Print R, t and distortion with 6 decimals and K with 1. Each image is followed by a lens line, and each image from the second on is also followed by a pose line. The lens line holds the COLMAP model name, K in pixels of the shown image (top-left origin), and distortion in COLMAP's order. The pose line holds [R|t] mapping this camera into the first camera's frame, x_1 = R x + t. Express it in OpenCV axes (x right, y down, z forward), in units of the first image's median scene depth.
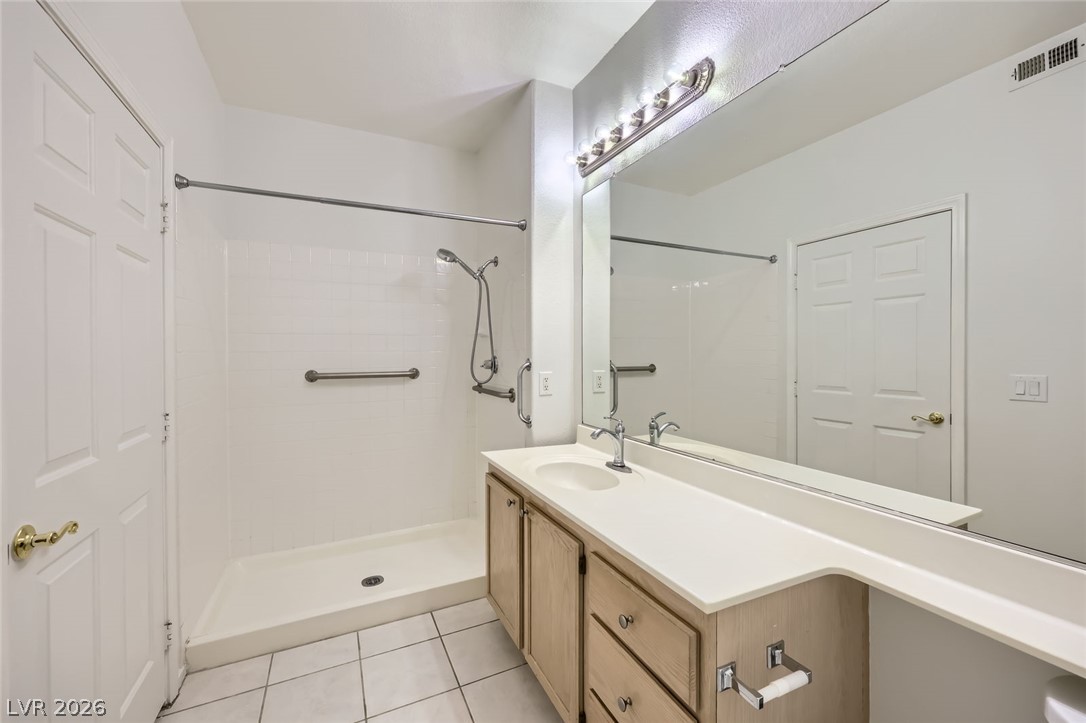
lens RADIAL K [[433.0, 0, 545.1], [0, 433.0, 347.3], [0, 0, 1]] dist [0.000744, 0.000028]
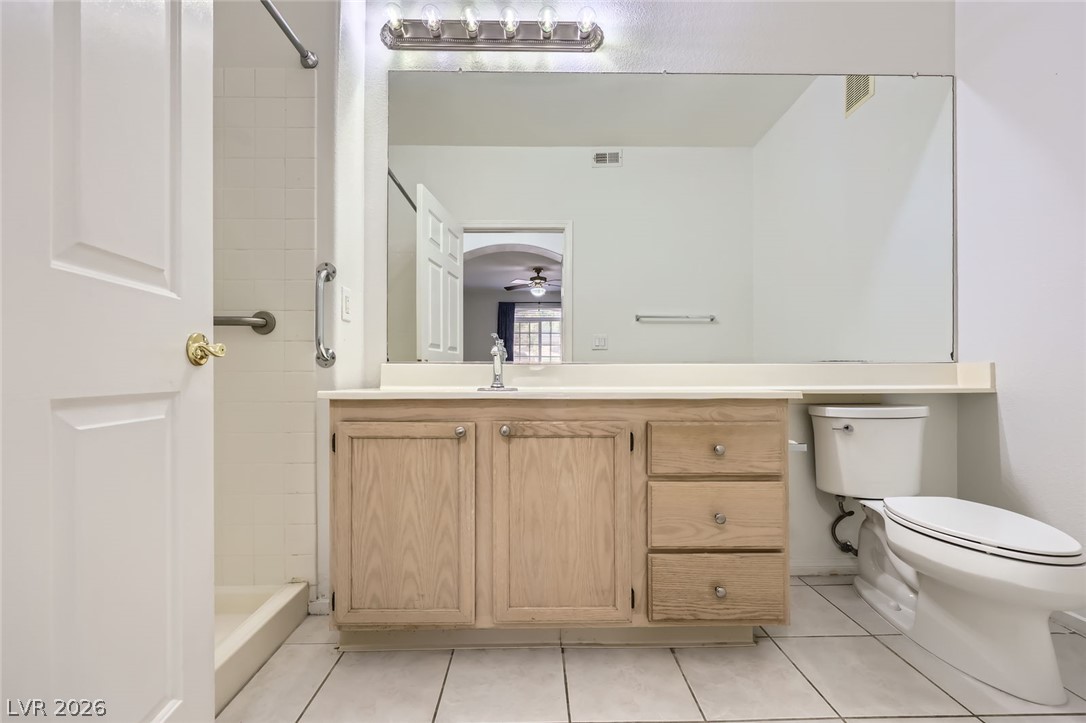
lens RADIAL K [[439.9, 0, 543.0], [0, 439.9, 361.5], [0, 0, 1]] dist [0.000347, -0.000019]
pose [[0.427576, 0.022082, 0.903710, -0.571417], [-0.014311, 0.999742, -0.017658, 0.209001], [-0.903866, -0.005383, 0.427781, 0.464409]]
